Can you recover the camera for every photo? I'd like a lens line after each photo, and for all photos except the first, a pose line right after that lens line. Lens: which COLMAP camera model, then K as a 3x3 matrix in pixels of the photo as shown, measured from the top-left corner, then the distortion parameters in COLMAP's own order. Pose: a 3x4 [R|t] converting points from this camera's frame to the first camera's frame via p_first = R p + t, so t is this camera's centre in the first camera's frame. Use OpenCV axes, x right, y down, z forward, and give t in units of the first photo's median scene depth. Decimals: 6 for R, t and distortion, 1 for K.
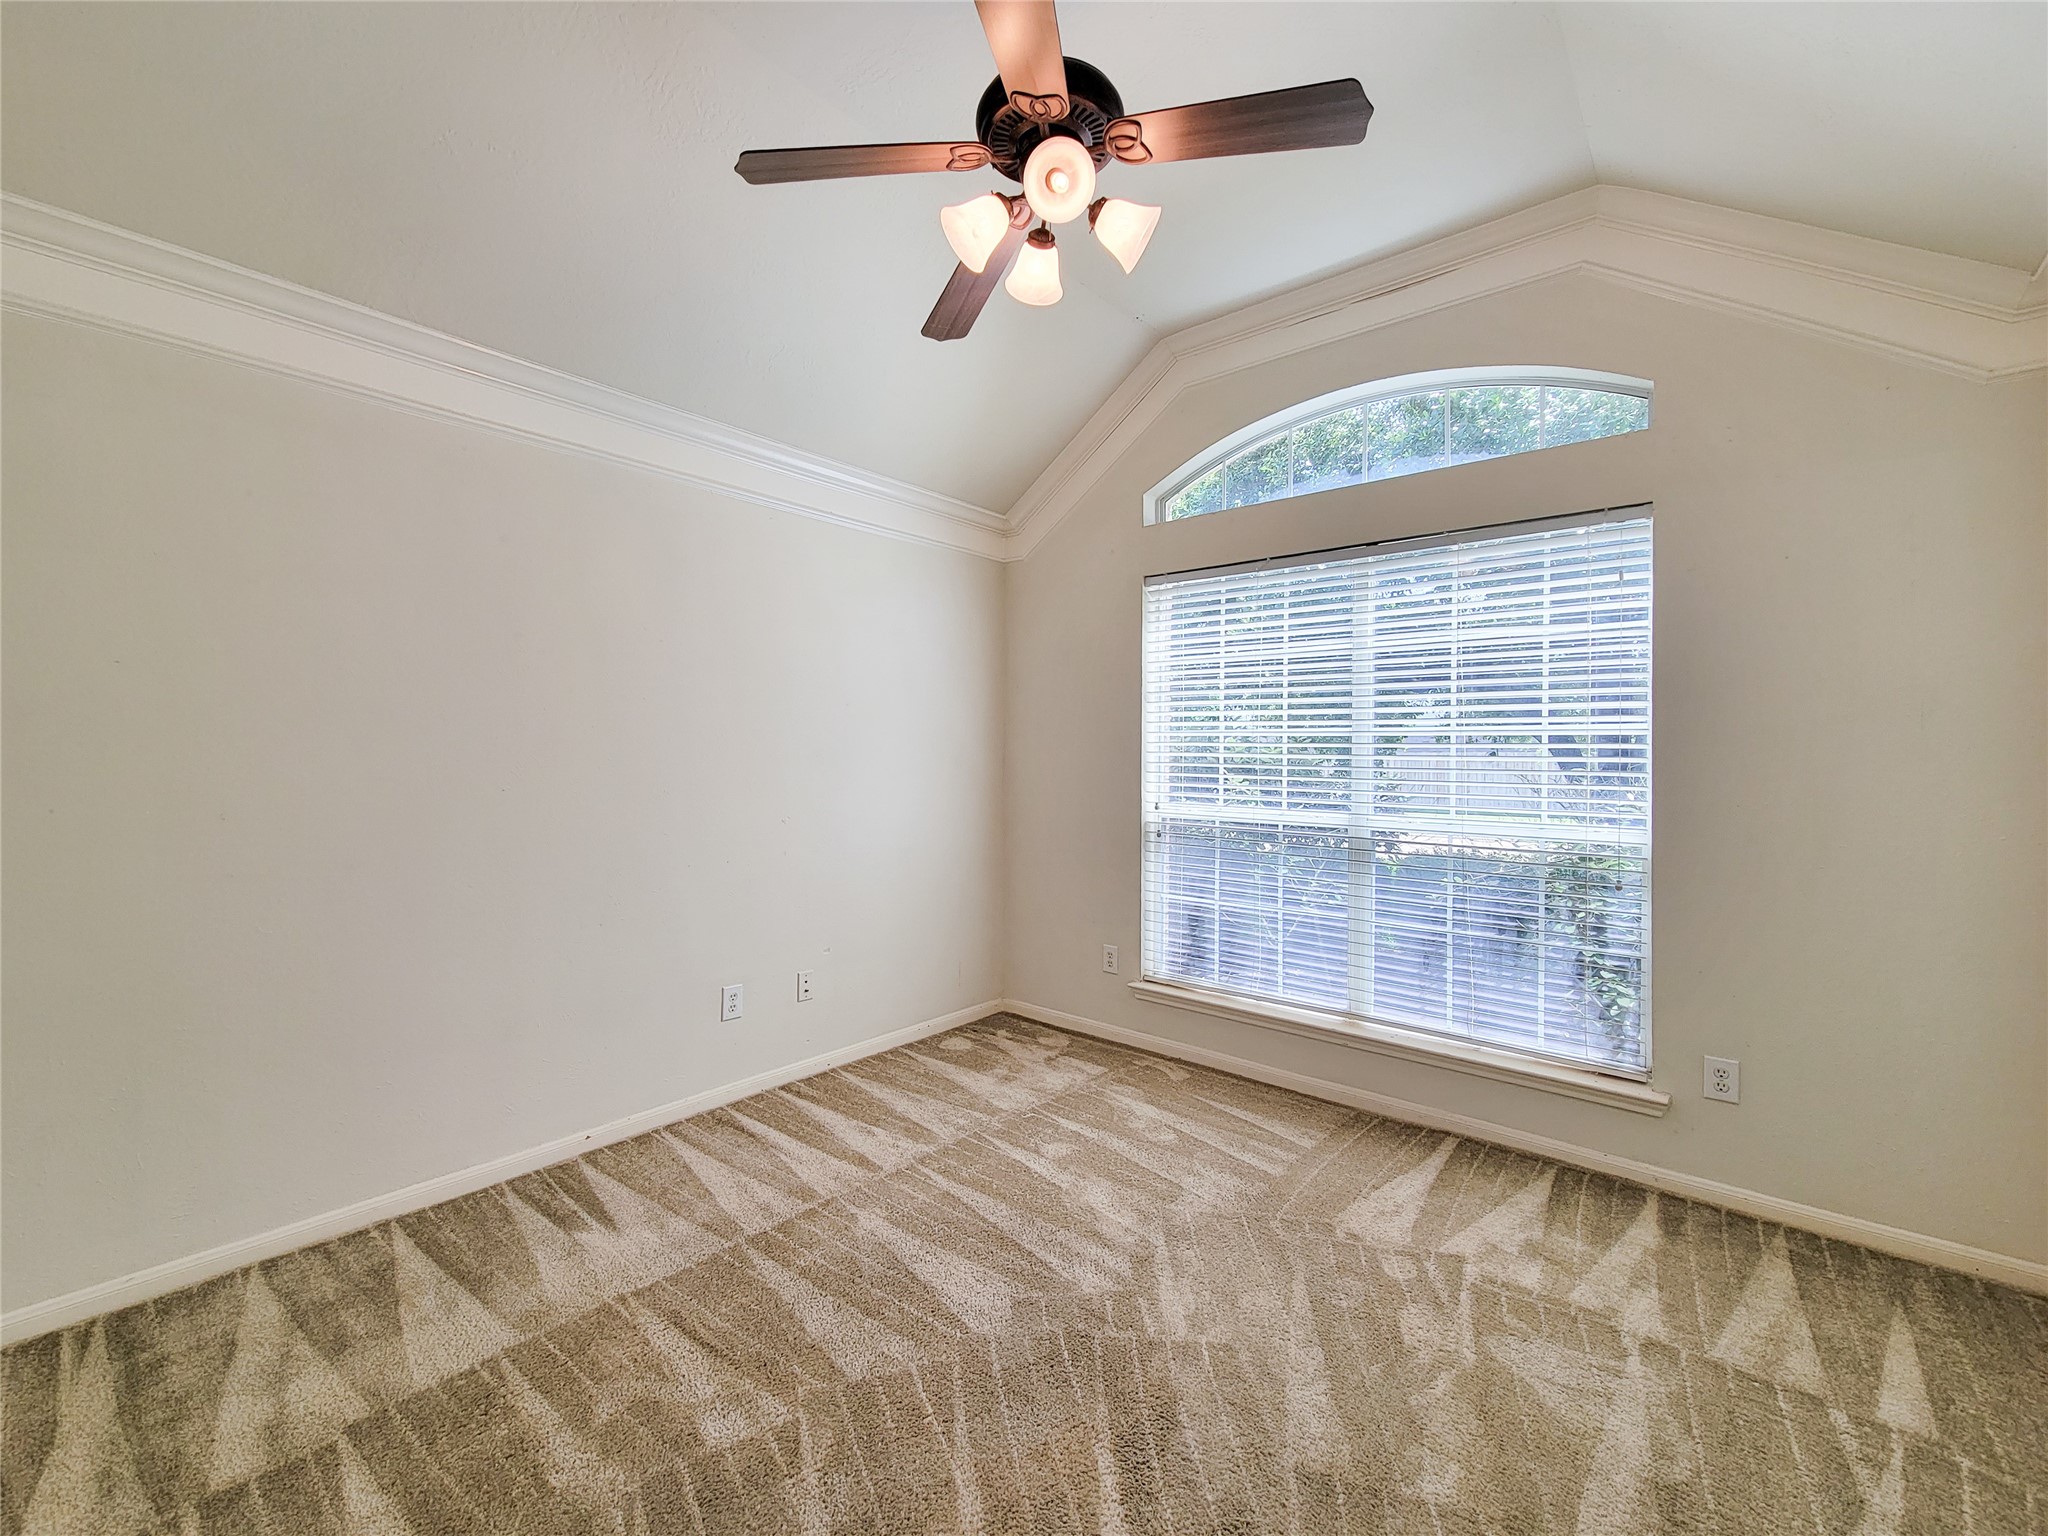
lens RADIAL K [[821.0, 0, 1032.1], [0, 821.0, 761.8], [0, 0, 1]] dist [-0.000230, -0.001729]
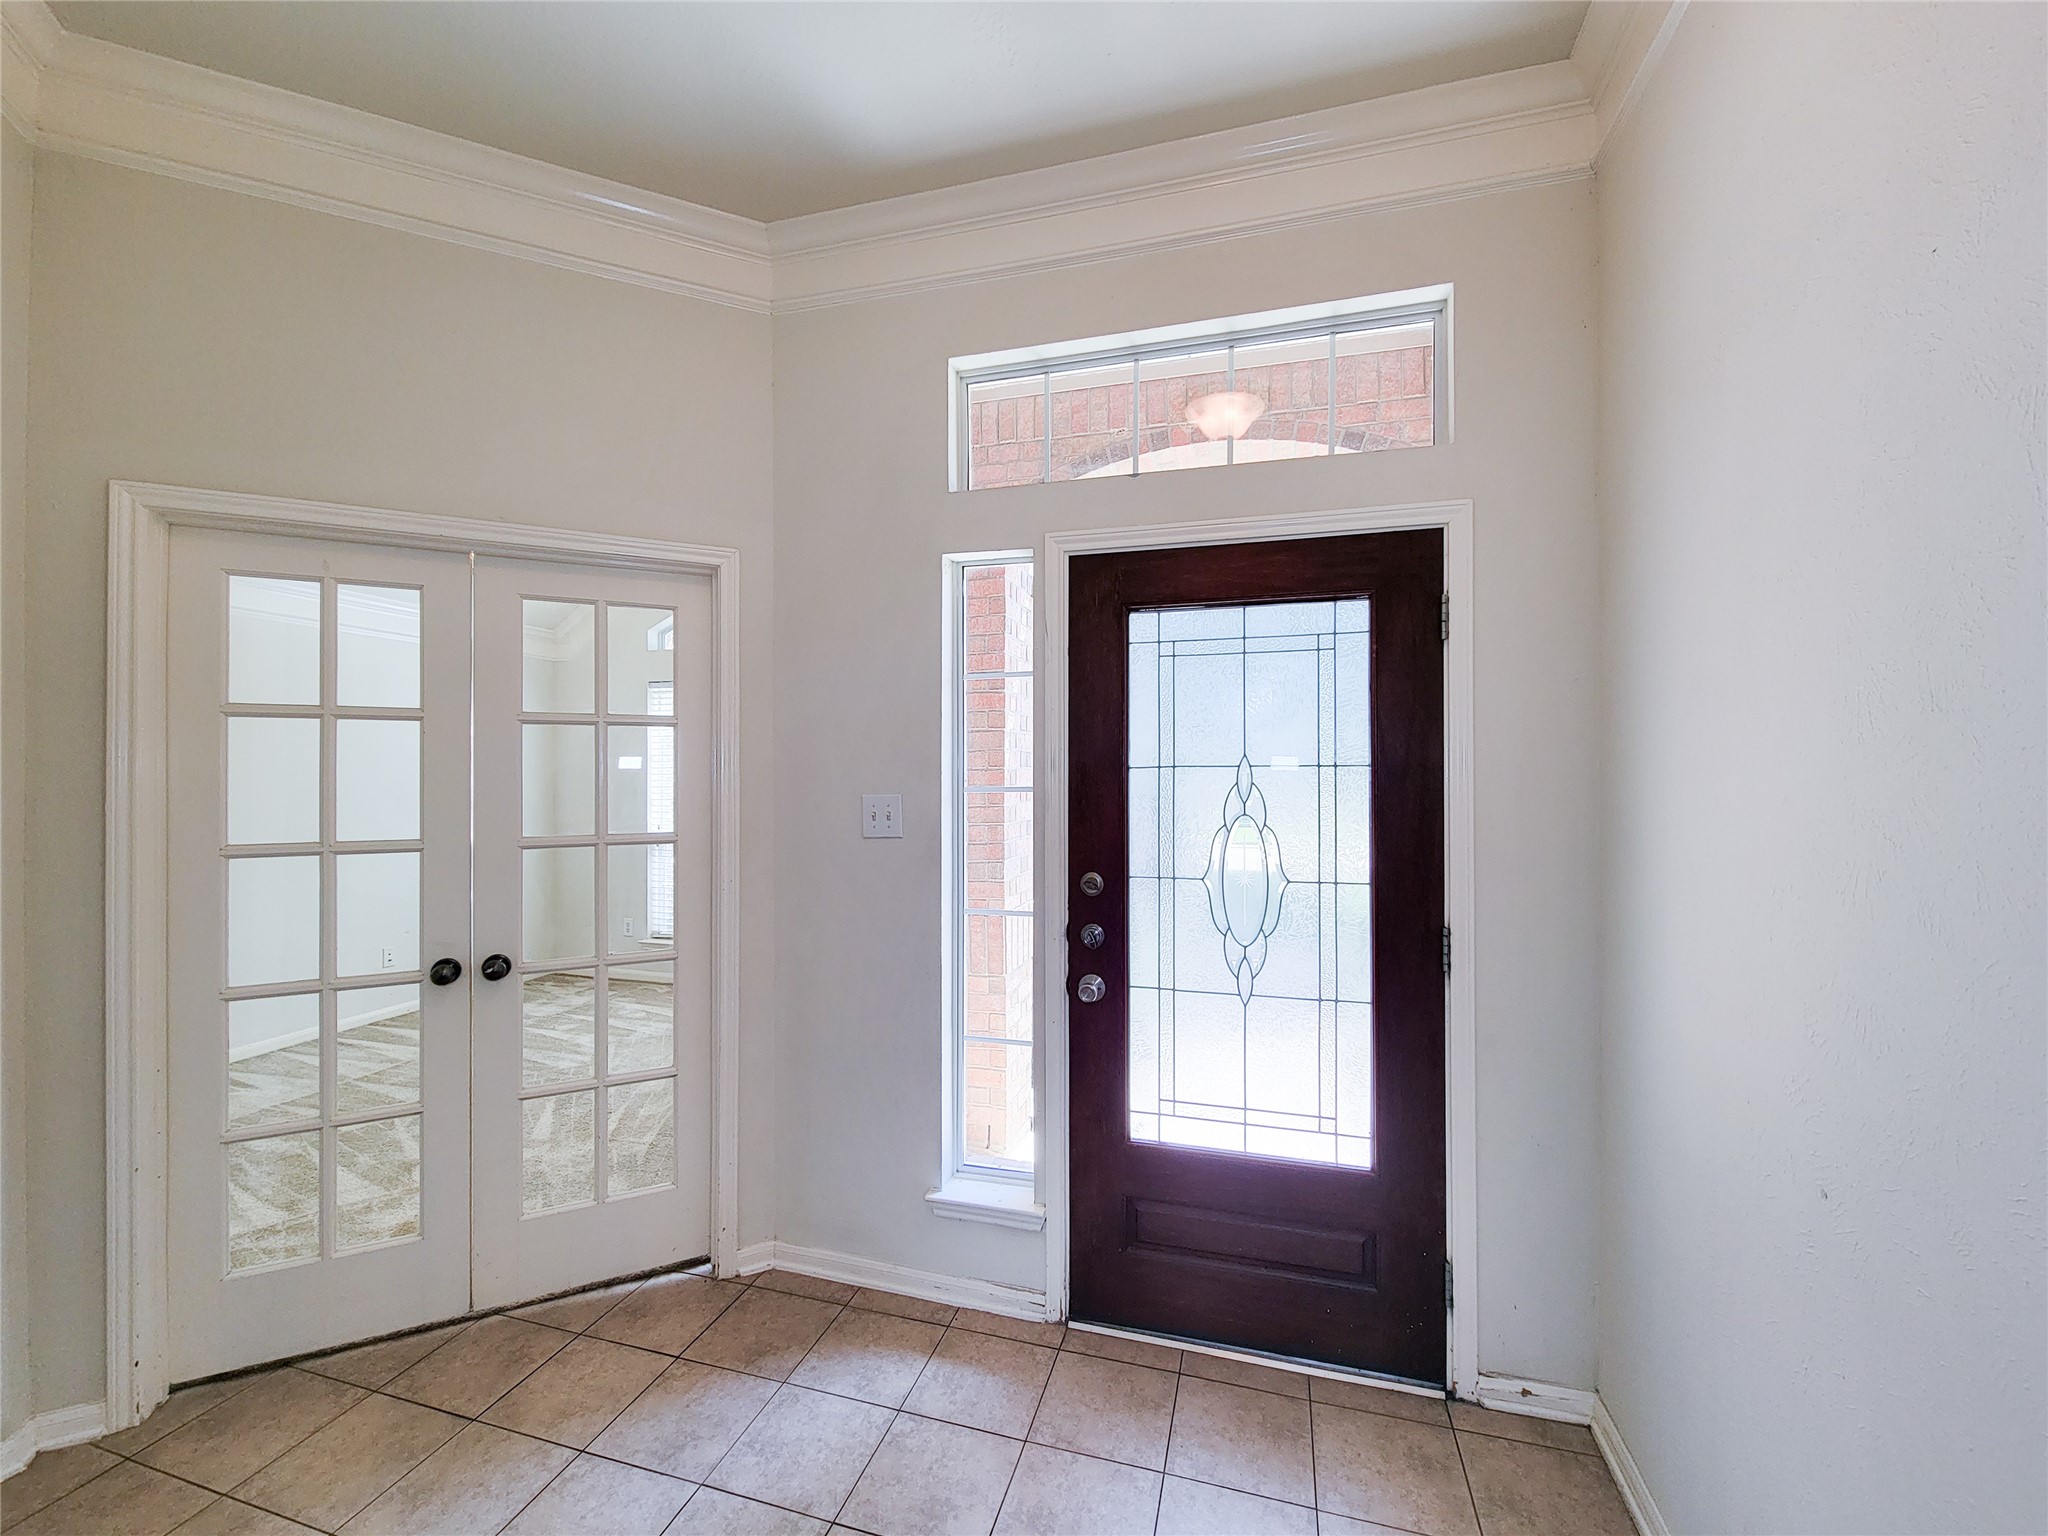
lens RADIAL K [[821.0, 0, 1018.1], [0, 821.0, 769.4], [0, 0, 1]] dist [-0.000230, -0.001729]
pose [[0.920574, -0.005945, 0.390524, 0.221475], [0.009665, 0.999925, -0.007562, -0.049240], [-0.390450, 0.010736, 0.920562, -0.927766]]
